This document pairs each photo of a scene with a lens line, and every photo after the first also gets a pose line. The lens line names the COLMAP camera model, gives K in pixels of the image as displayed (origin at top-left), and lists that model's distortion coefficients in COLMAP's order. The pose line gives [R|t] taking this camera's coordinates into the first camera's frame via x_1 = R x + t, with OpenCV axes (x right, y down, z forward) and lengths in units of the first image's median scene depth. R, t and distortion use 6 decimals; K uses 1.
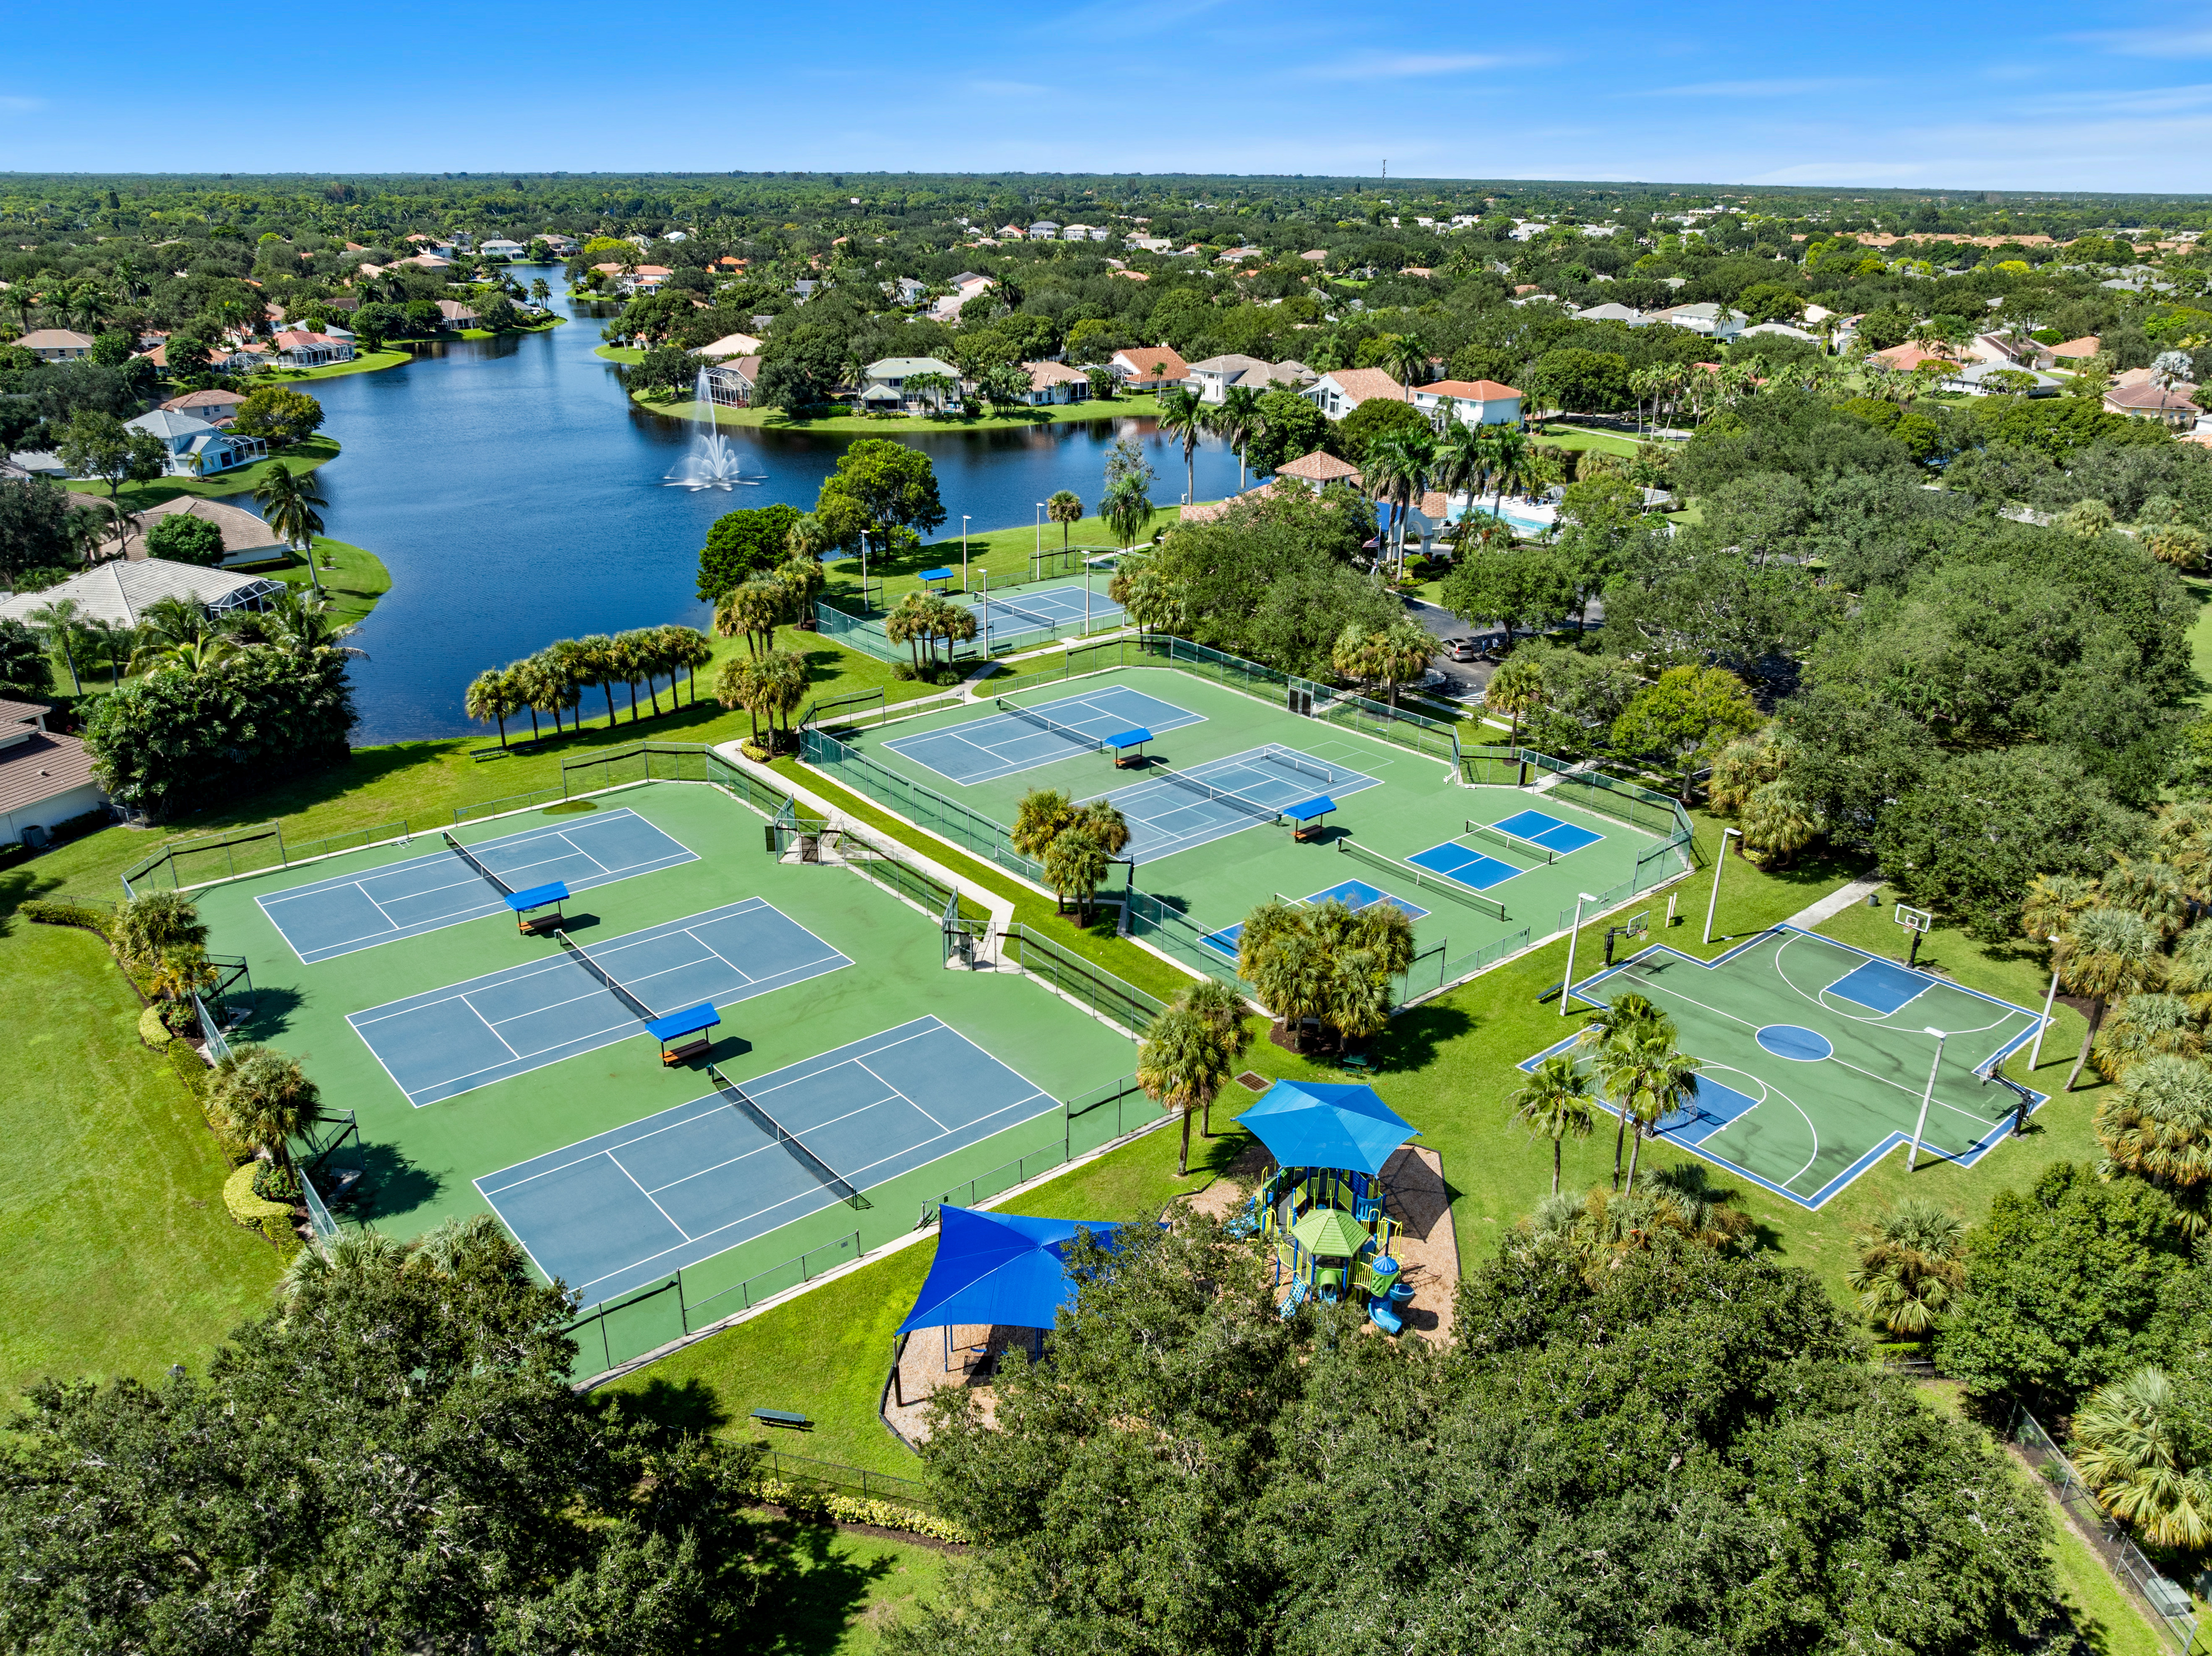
lens RADIAL K [[1578.5, 0, 1106.0], [0, 1578.5, 828.0], [0, 0, 1]] dist [-0.018720, -0.004648]
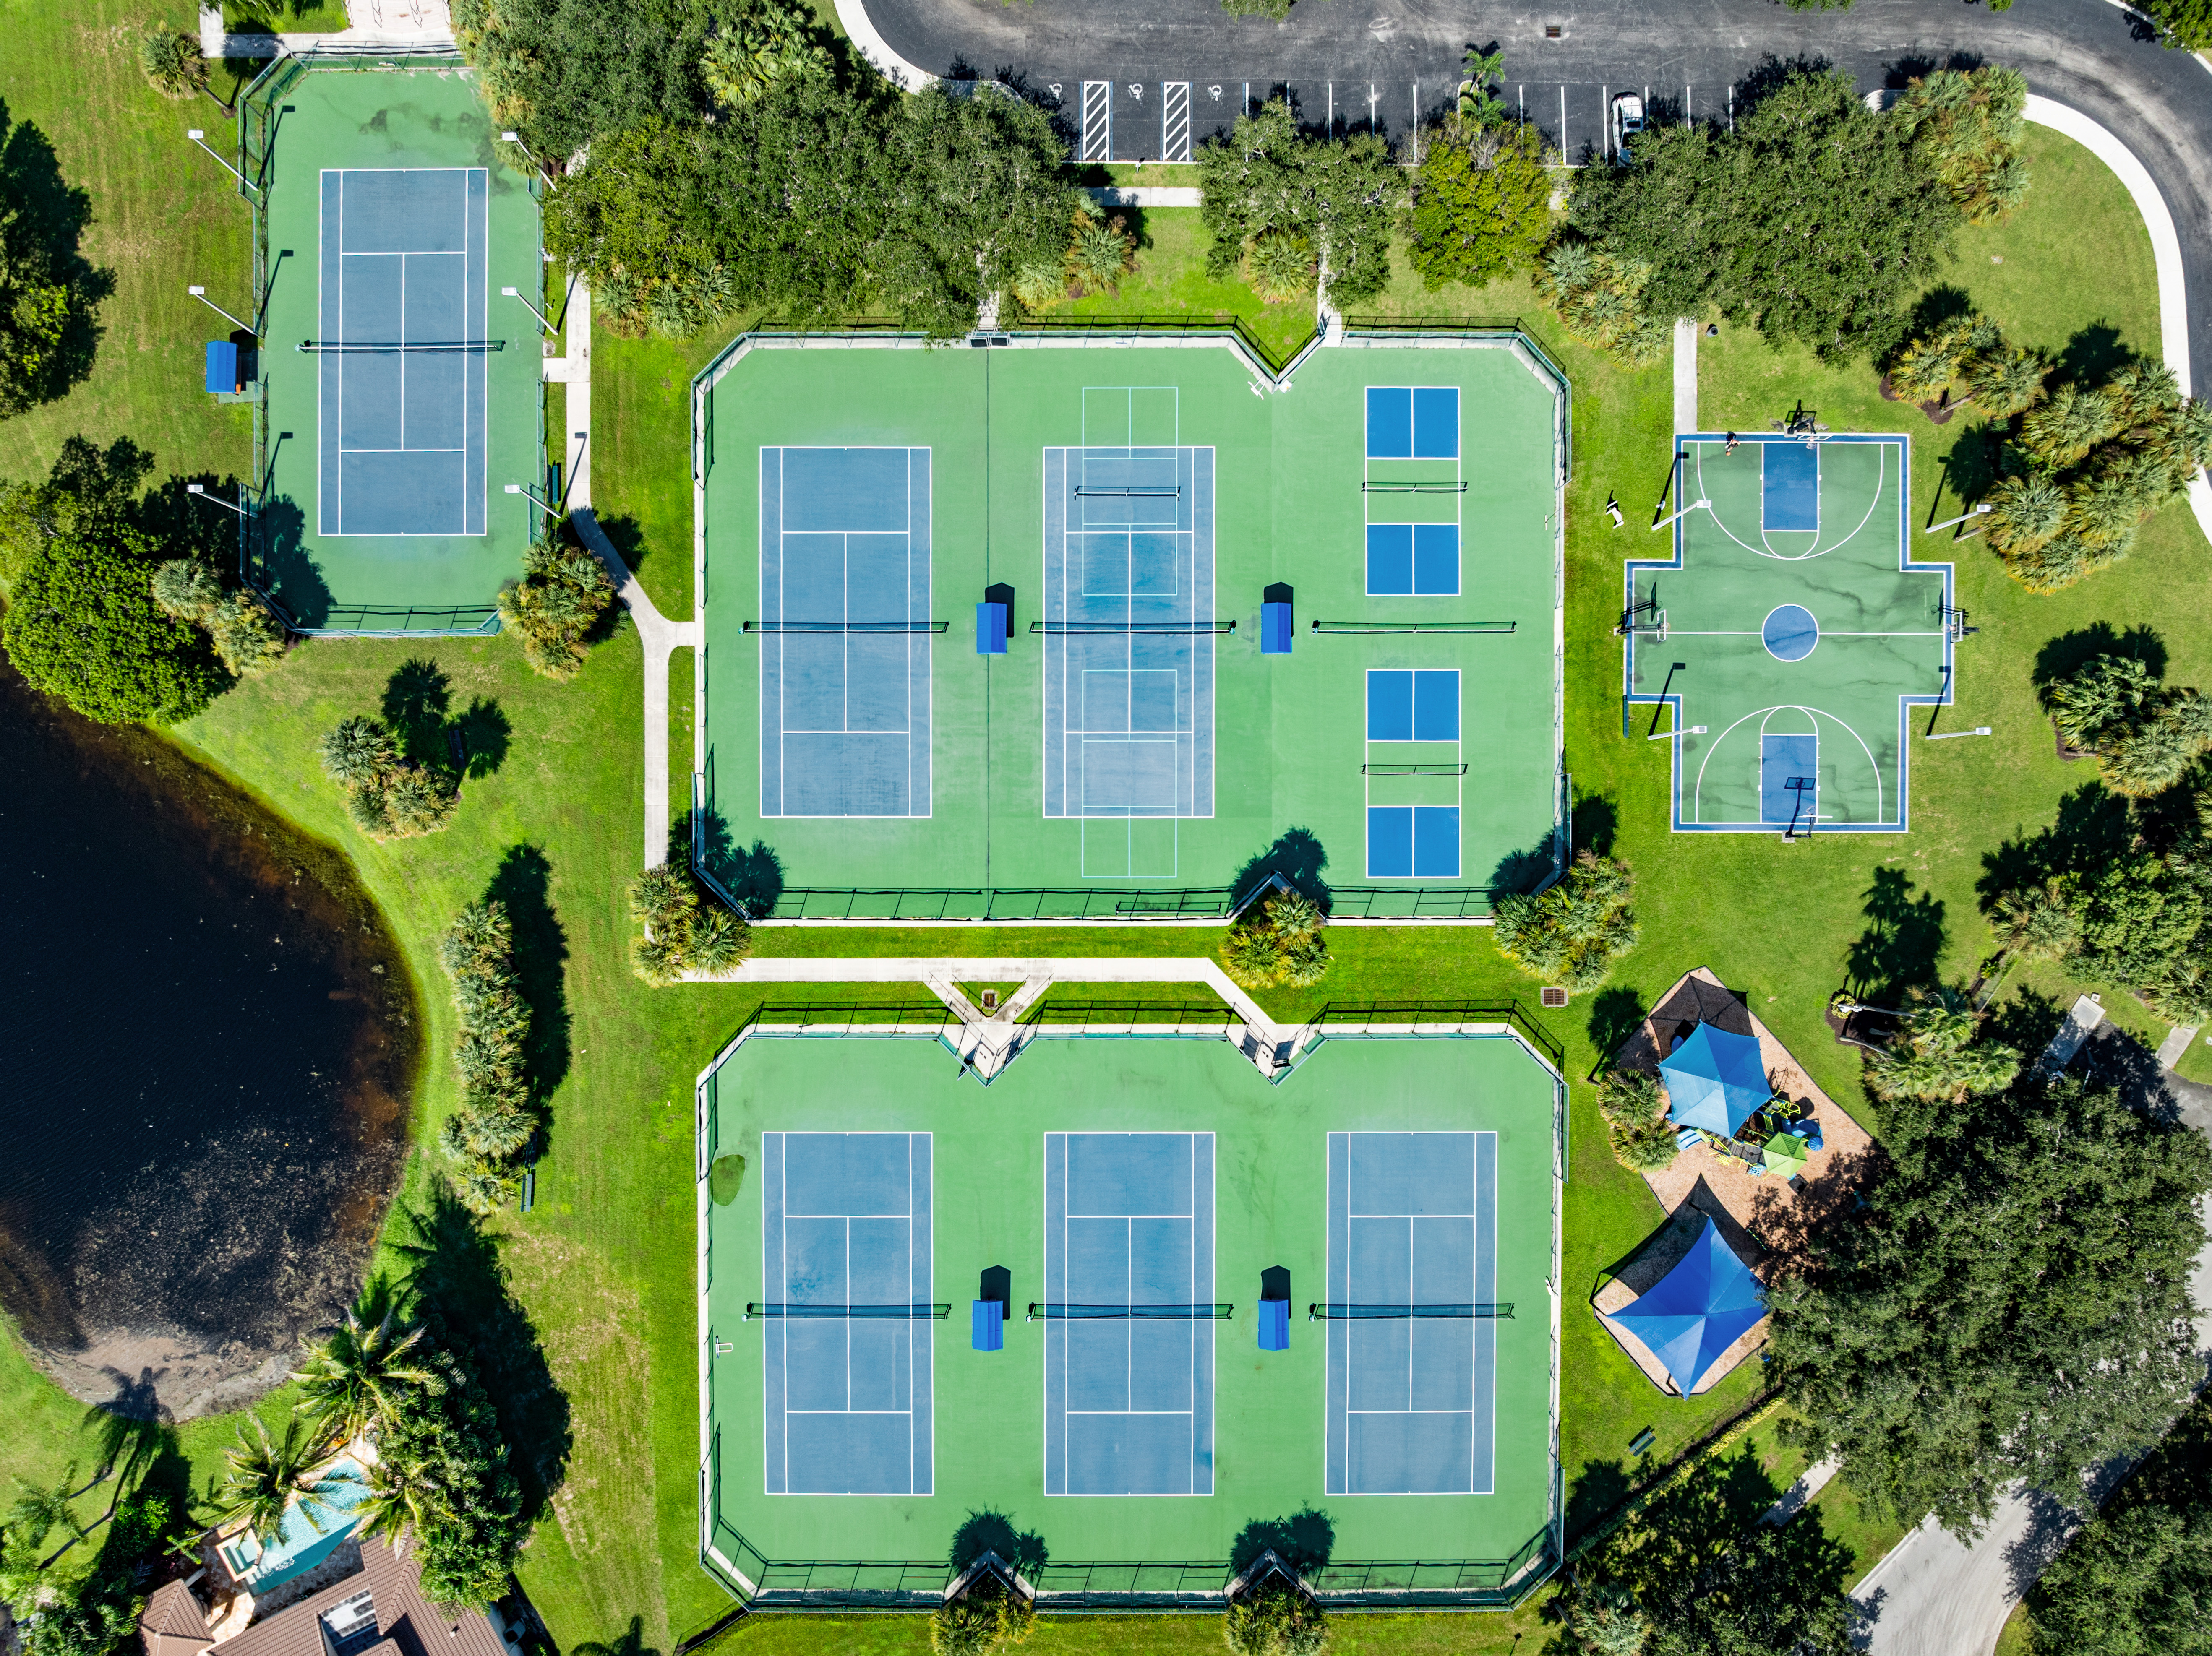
lens RADIAL K [[1578.5, 0, 1106.0], [0, 1578.5, 828.0], [0, 0, 1]] dist [-0.018720, -0.004648]
pose [[0.644455, -0.764487, -0.015404, -0.018618], [0.295676, 0.230572, 0.927045, -1.032382], [-0.705162, -0.601993, 0.374634, 0.719923]]
